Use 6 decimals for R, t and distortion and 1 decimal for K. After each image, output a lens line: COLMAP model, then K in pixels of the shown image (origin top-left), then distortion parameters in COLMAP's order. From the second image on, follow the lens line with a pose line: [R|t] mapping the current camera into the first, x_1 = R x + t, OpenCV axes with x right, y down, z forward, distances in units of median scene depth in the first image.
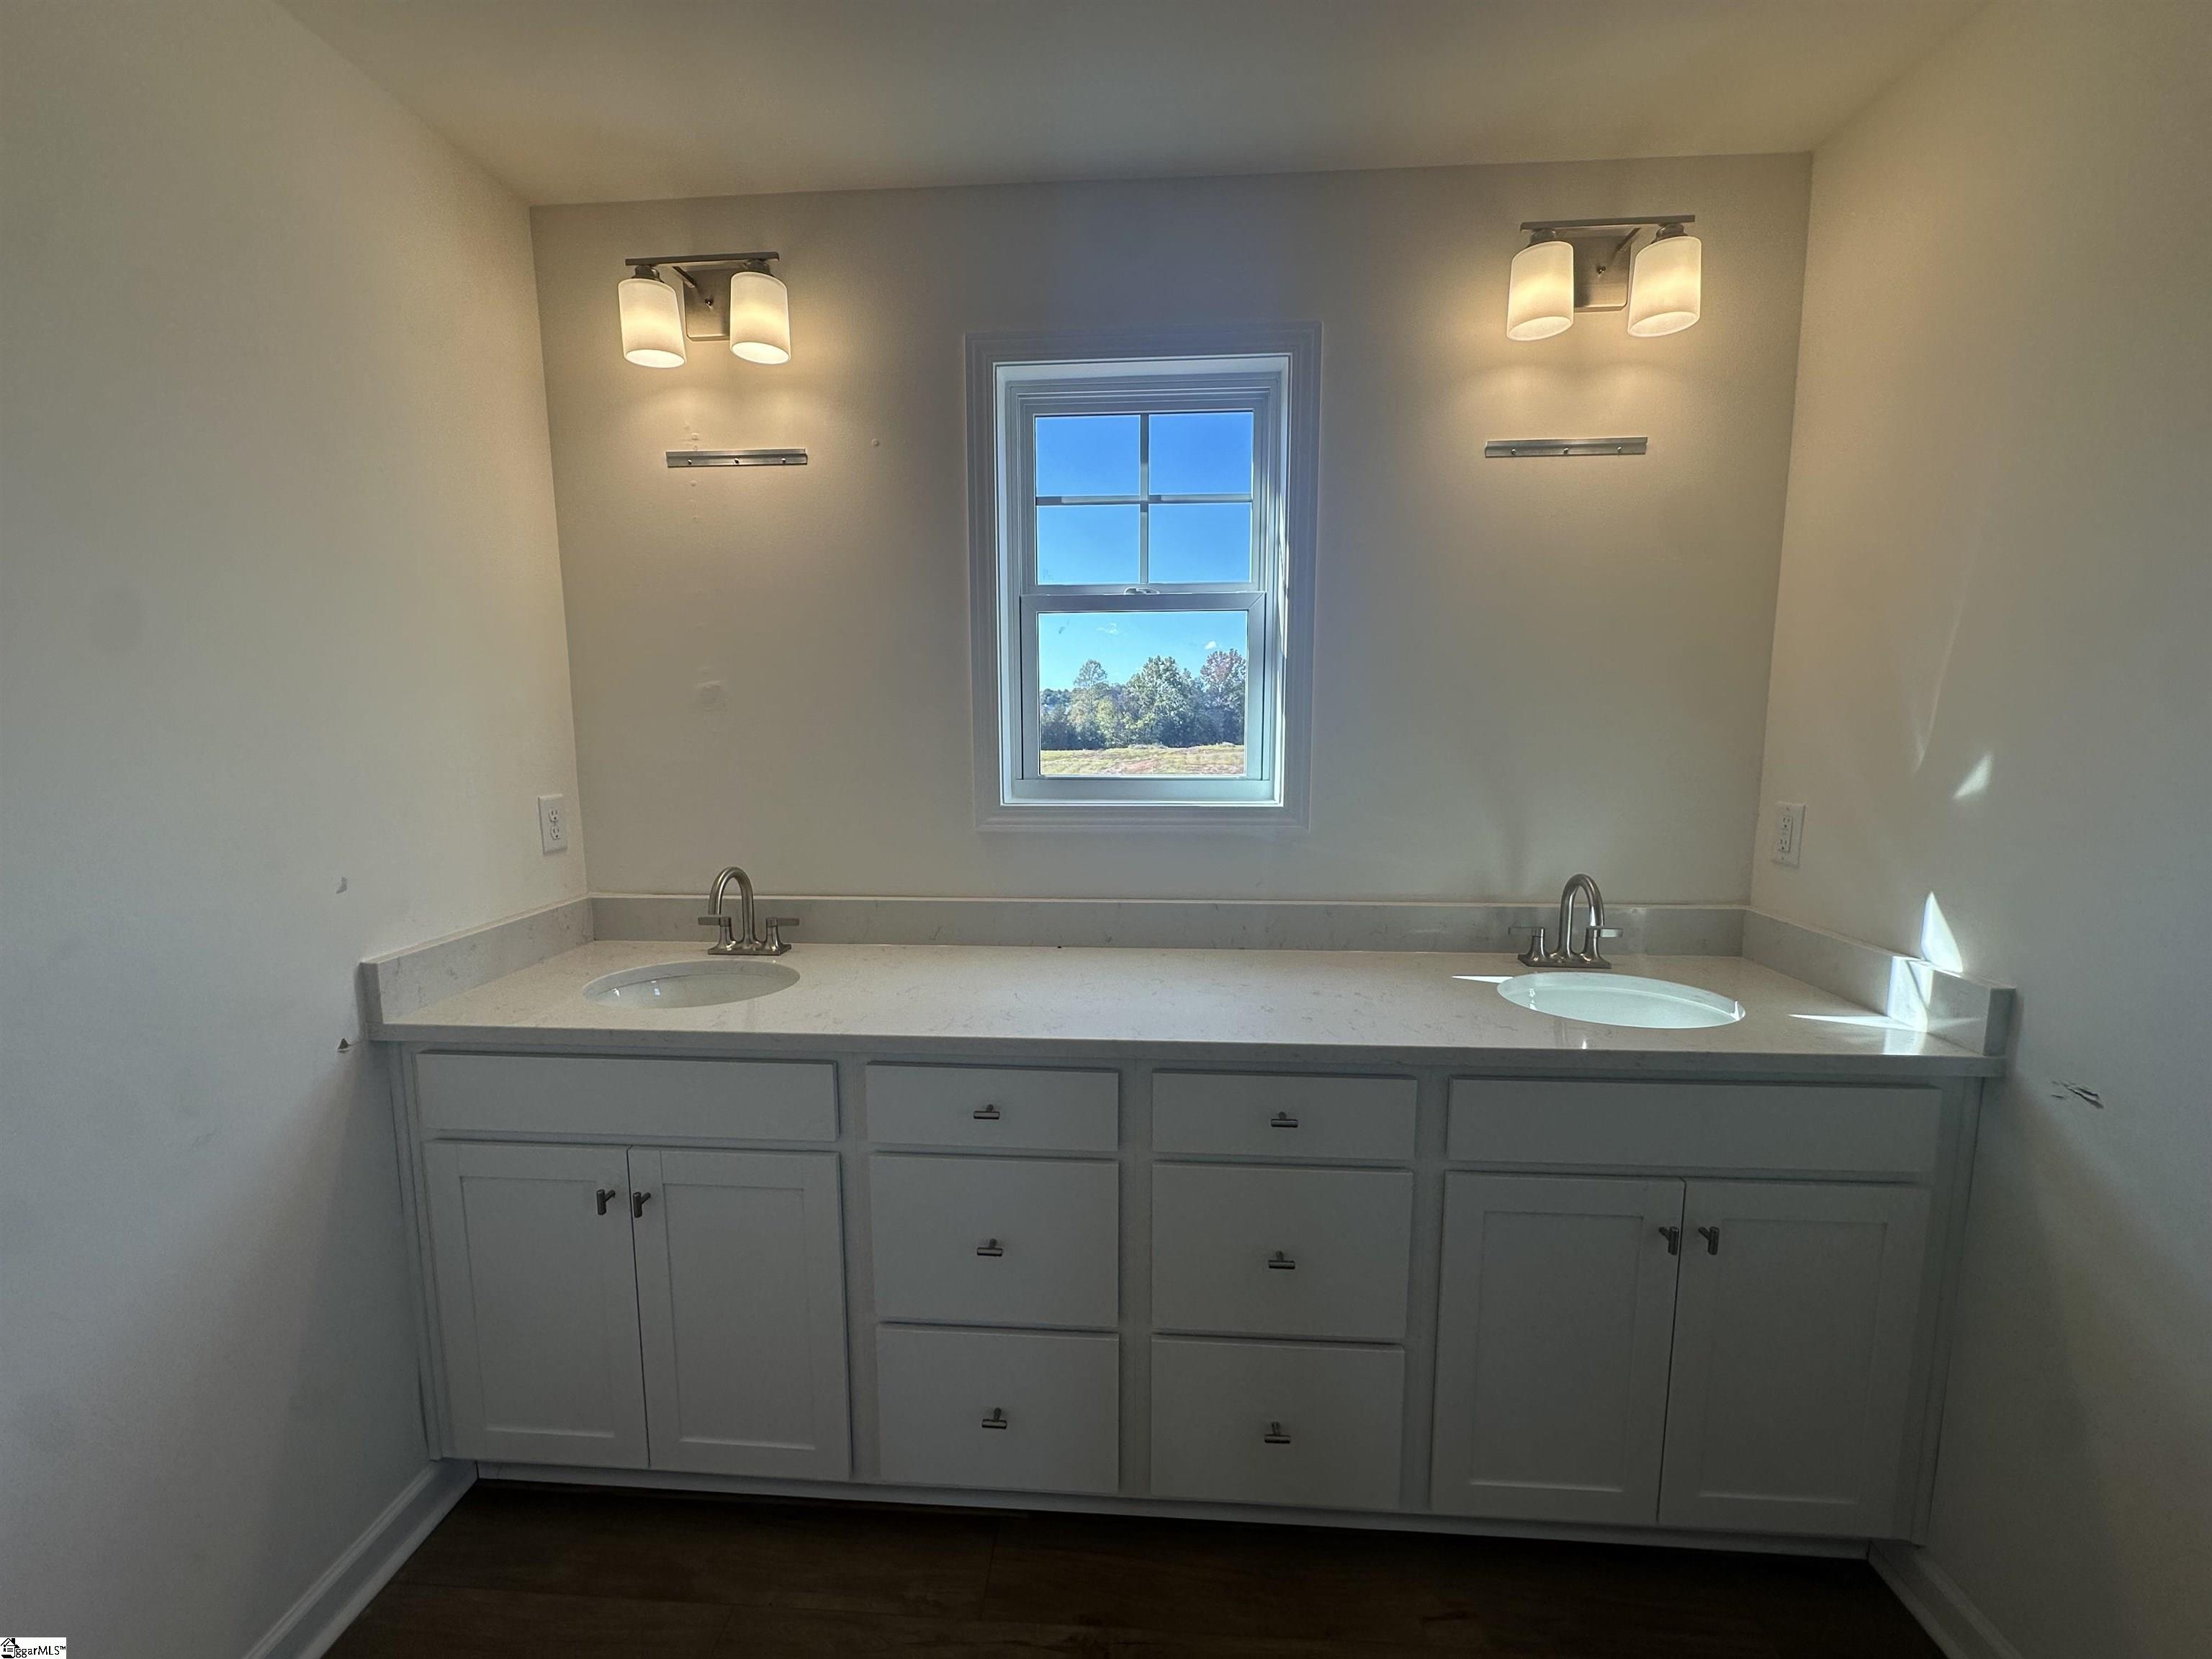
lens RADIAL K [[897.4, 0, 1106.0], [0, 897.4, 829.5], [0, 0, 1]] dist [-0.000515, 0.000040]
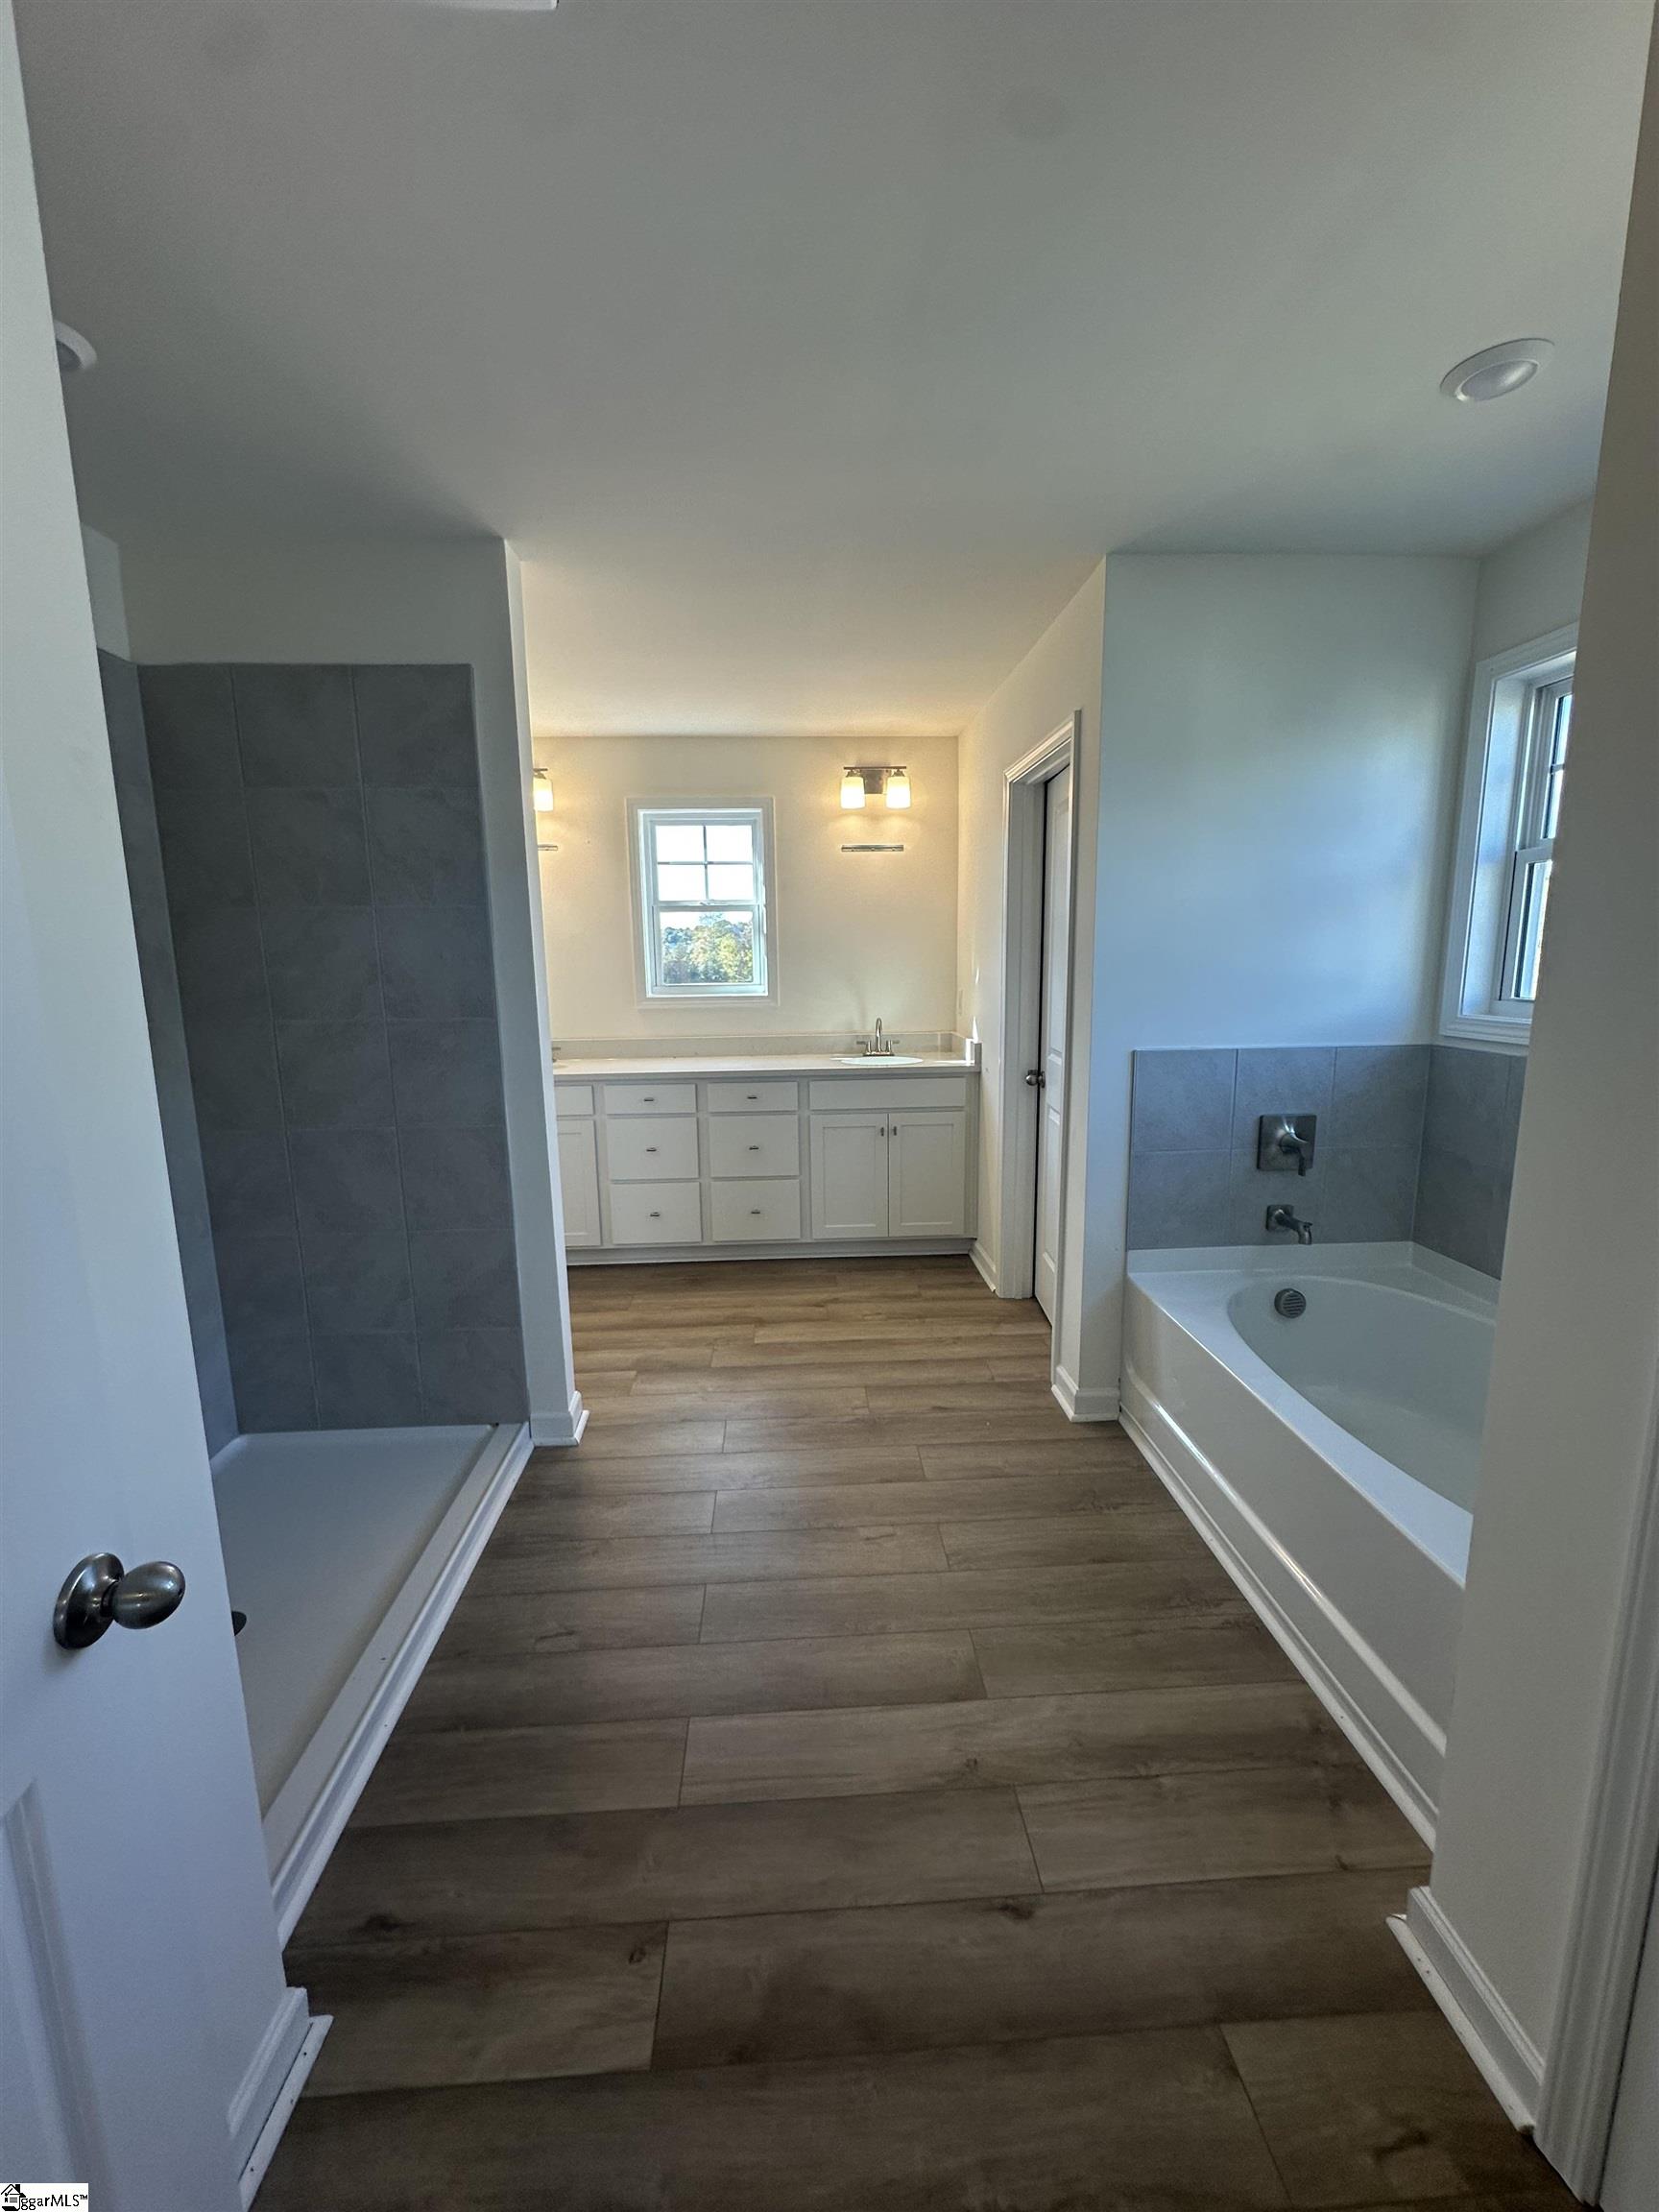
lens RADIAL K [[897.4, 0, 838.1], [0, 897.4, 1105.8], [0, 0, 1]] dist [-0.000515, 0.000040]
pose [[0.992912, -0.029735, 0.115073, 0.102133], [0.024838, 0.998733, 0.043759, 0.169327], [-0.116228, -0.040591, 0.992393, -1.412338]]
